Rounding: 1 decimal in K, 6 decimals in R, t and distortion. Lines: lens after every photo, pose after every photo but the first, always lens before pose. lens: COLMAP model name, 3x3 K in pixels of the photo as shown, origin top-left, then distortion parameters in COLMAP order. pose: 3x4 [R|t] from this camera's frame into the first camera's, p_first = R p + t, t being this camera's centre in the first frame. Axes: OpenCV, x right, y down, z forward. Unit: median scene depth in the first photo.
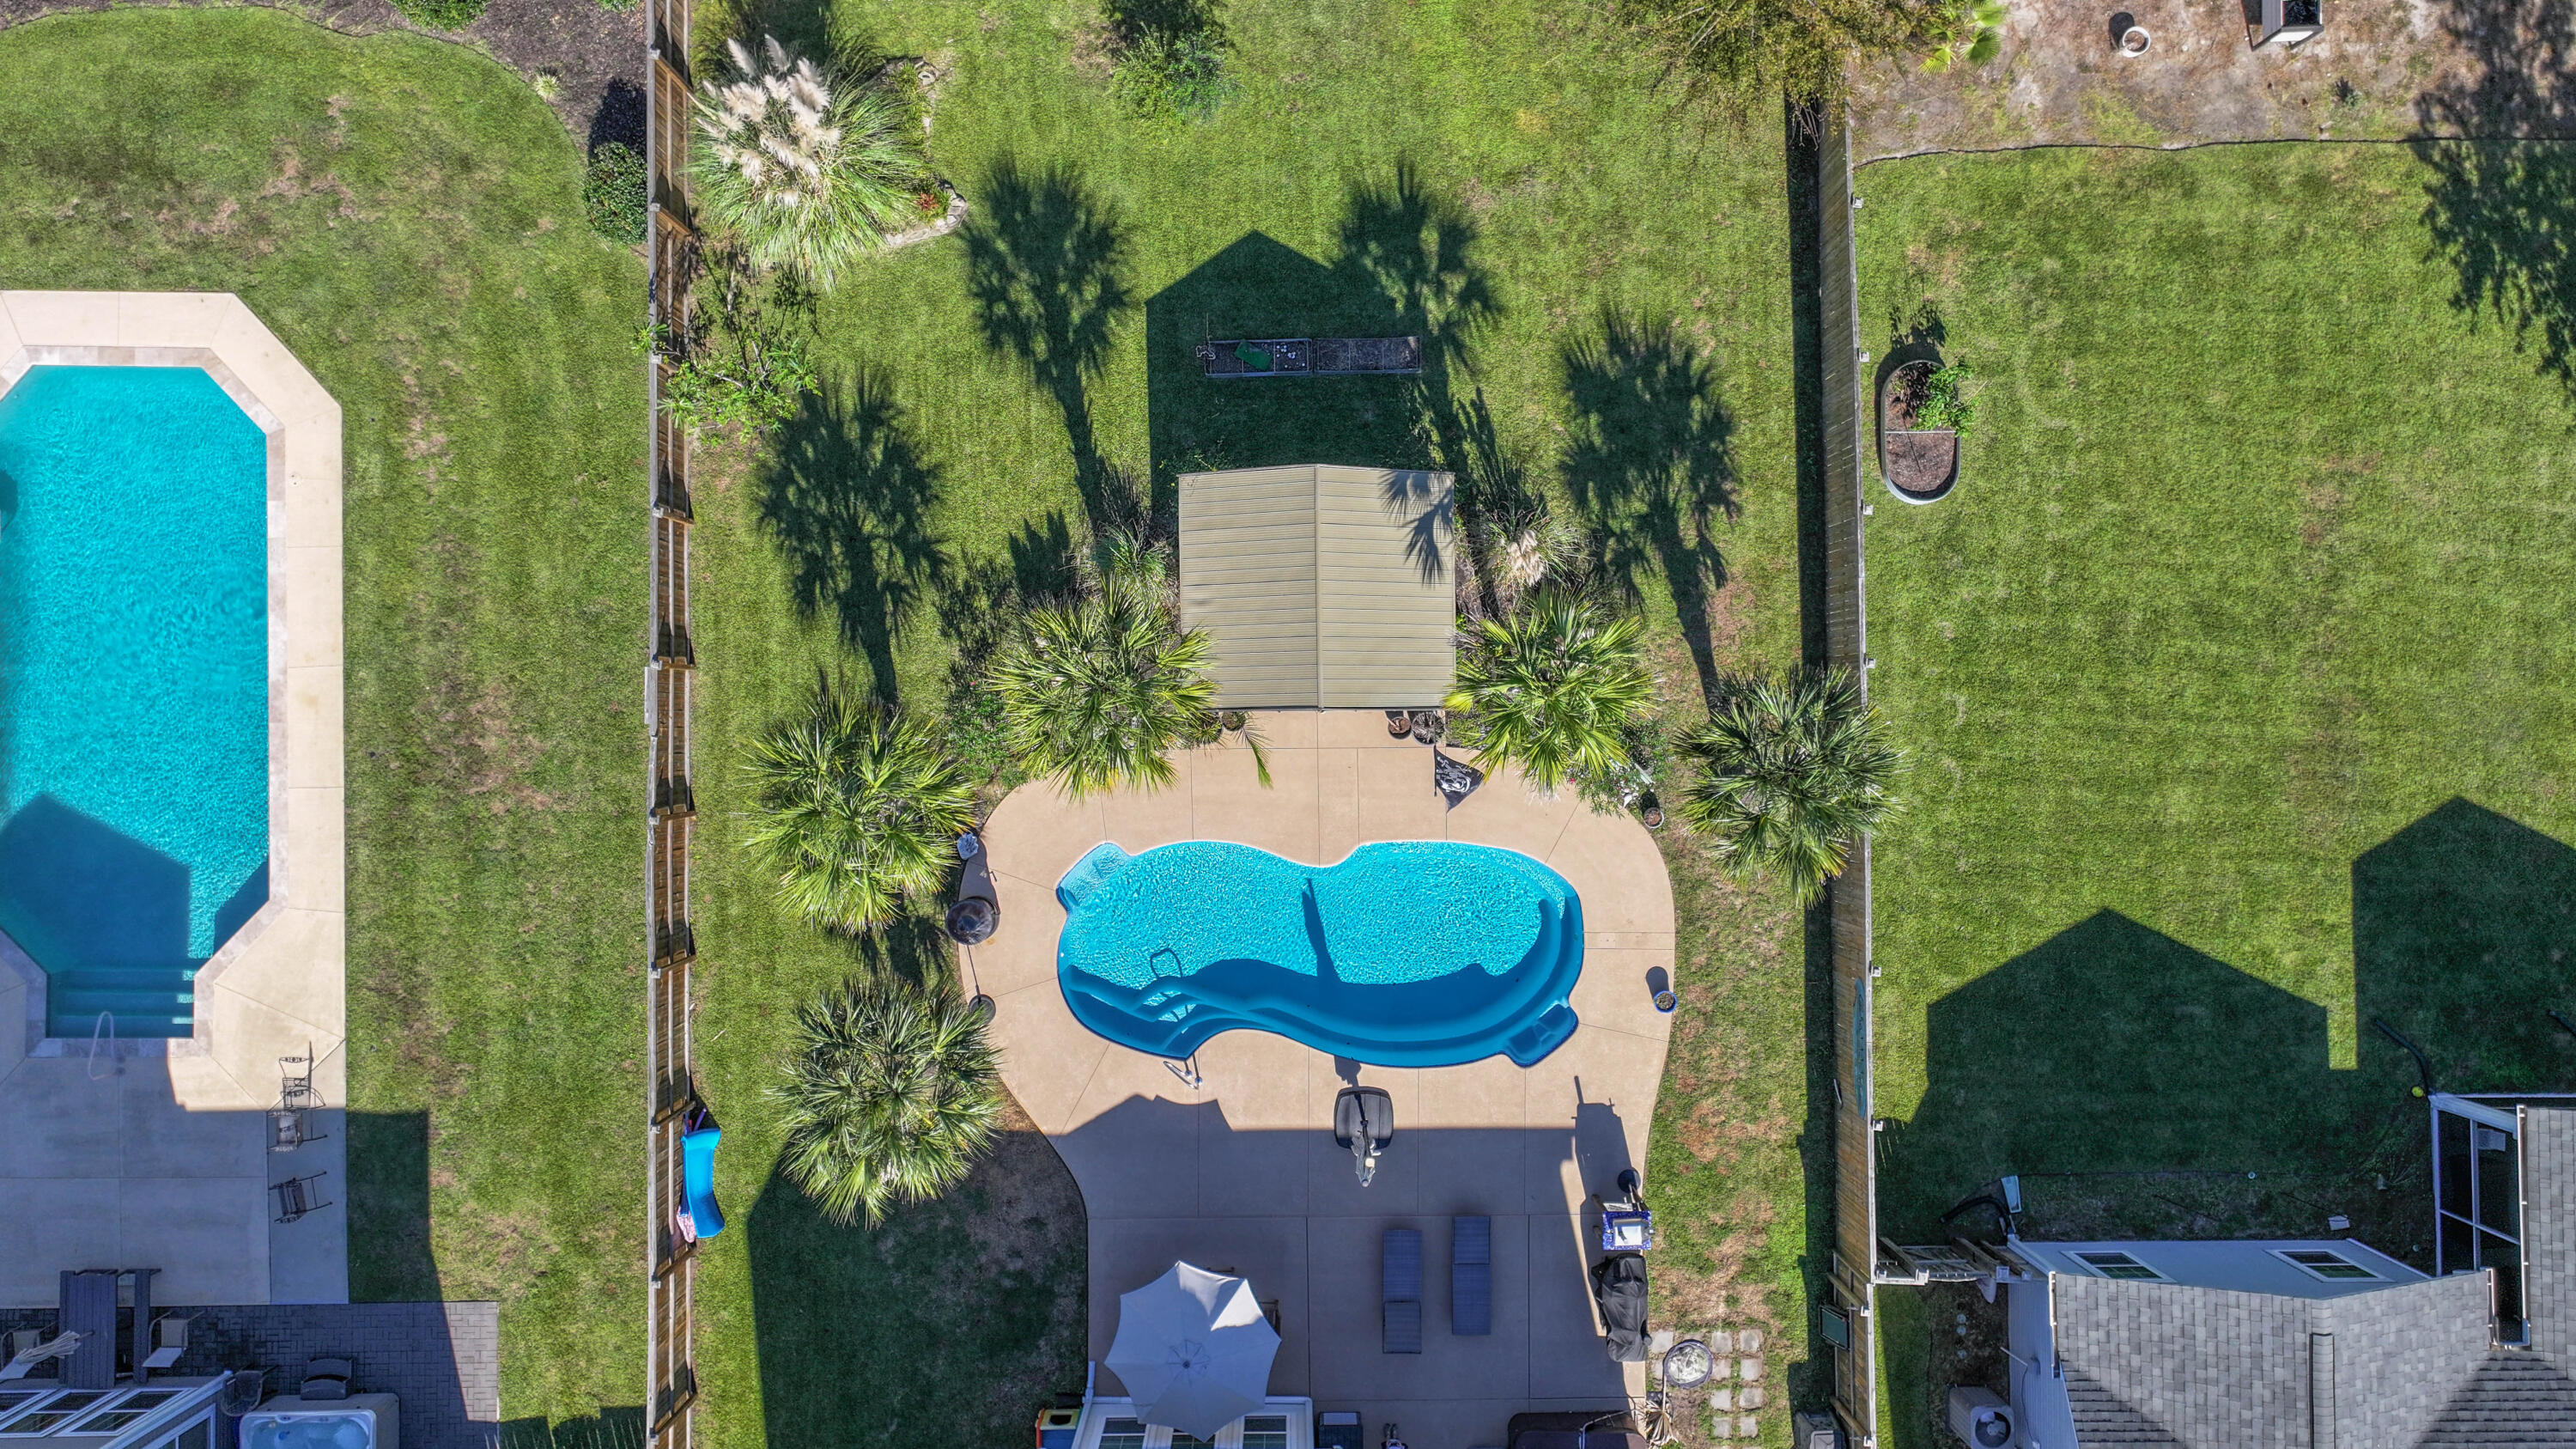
lens RADIAL K [[1749.4, 0, 1293.7], [0, 1749.4, 715.6], [0, 0, 1]] dist [-0.004557, 0.020464]
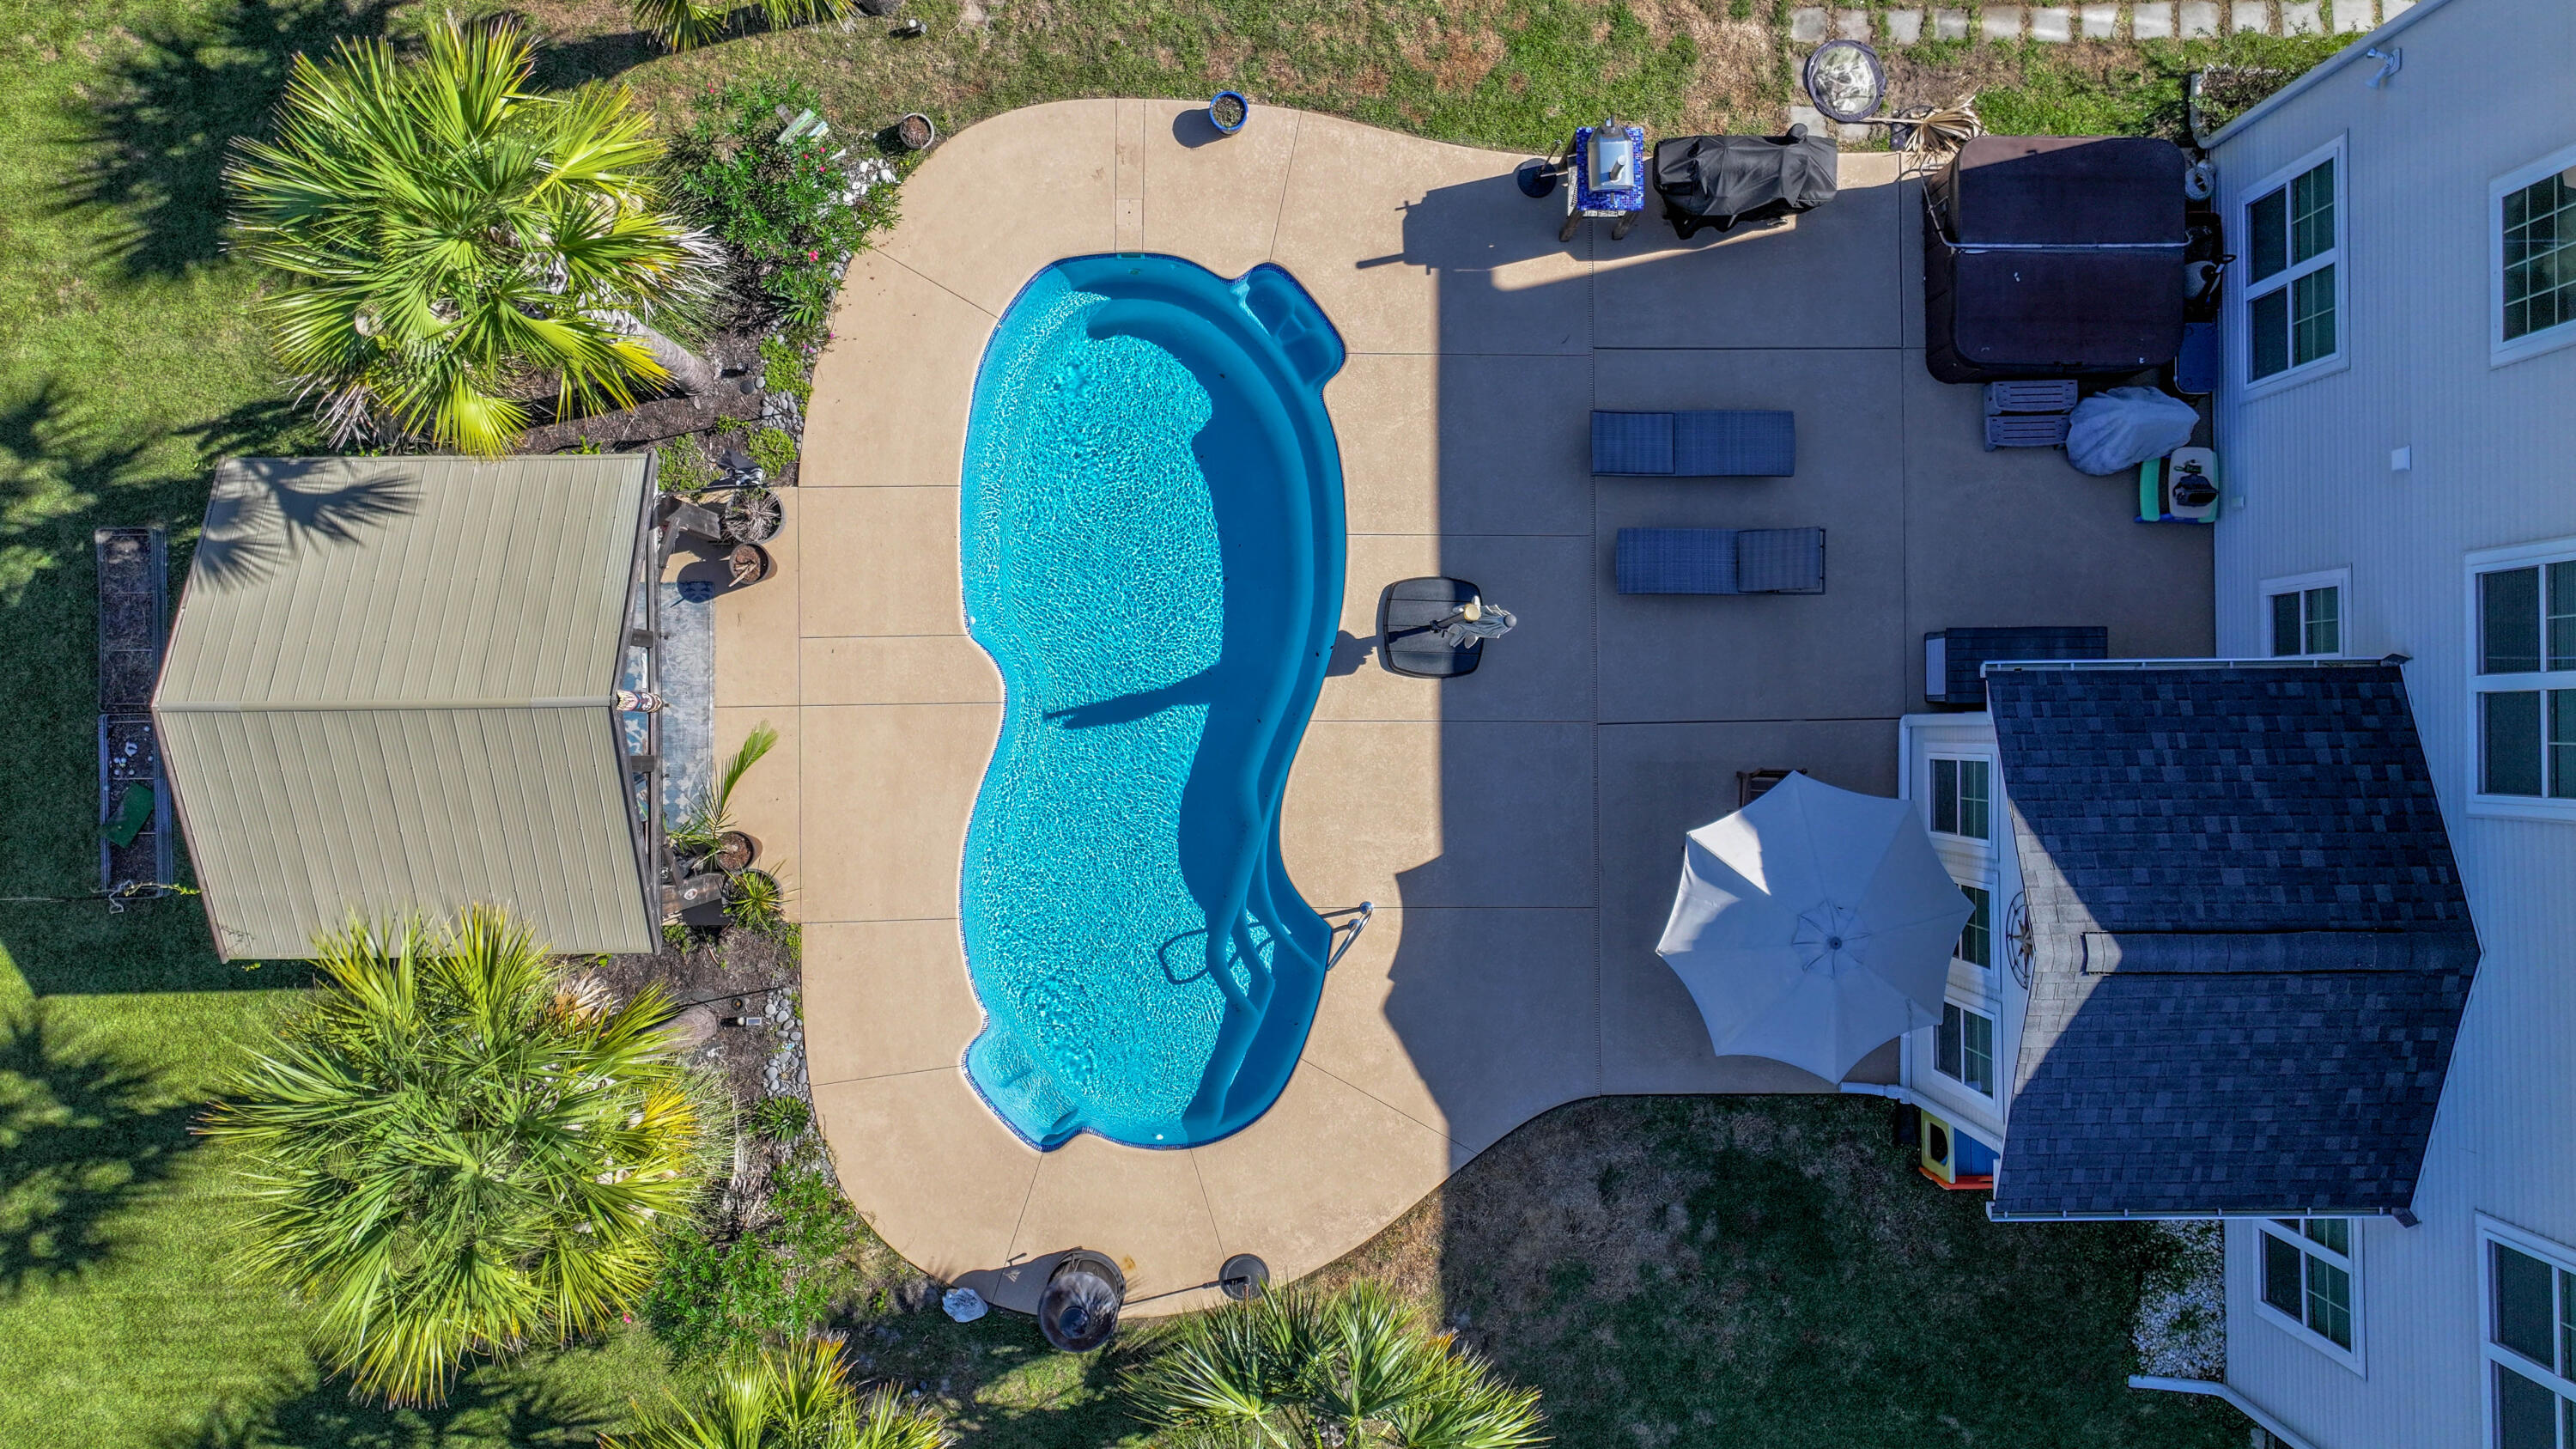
lens RADIAL K [[1755.5, 0, 1292.3], [0, 1755.5, 715.3], [0, 0, 1]] dist [0.000608, 0.011062]
pose [[0.000630, -0.999987, 0.005074, 0.007178], [0.999831, 0.000723, 0.018356, 0.172243], [-0.018359, 0.005061, 0.999819, 0.407902]]
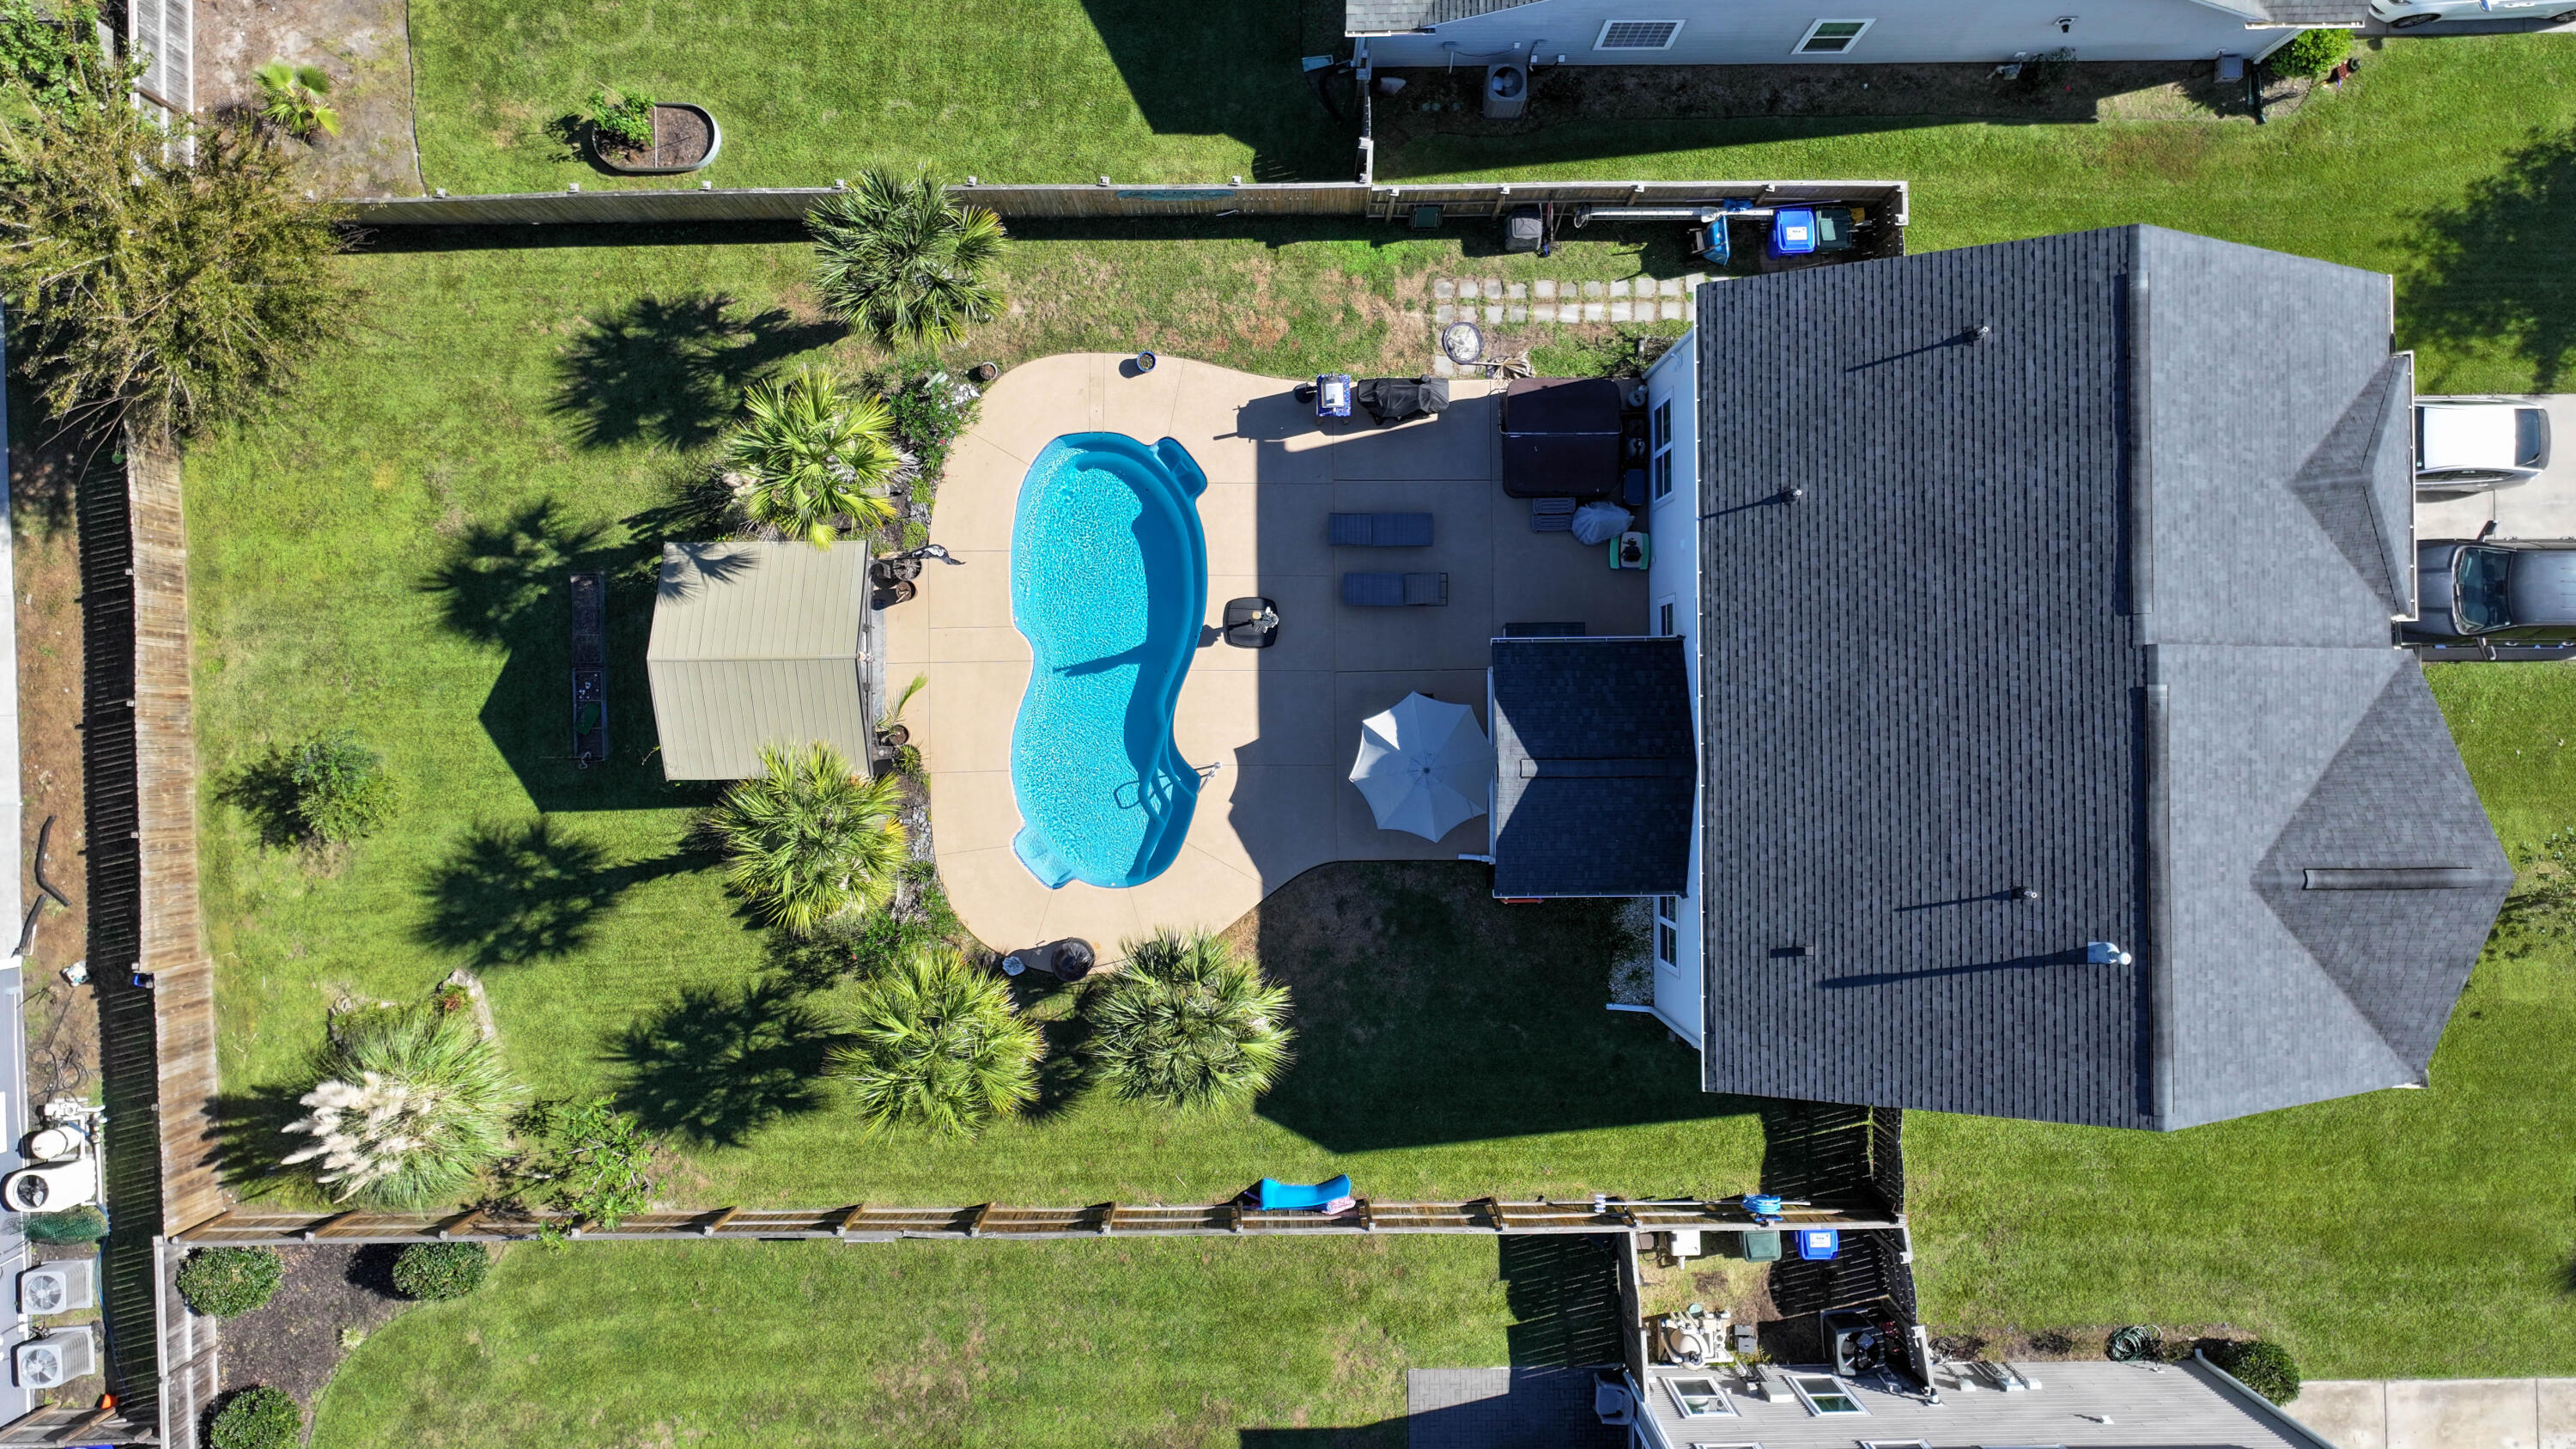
lens RADIAL K [[1745.9, 0, 1298.2], [0, 1745.9, 718.1], [0, 0, 1]] dist [-0.005436, 0.015235]
pose [[-0.000328, -0.999999, 0.001062, -0.024413], [0.999783, -0.000306, 0.020832, 0.237034], [-0.020832, 0.001068, 0.999782, -0.154850]]
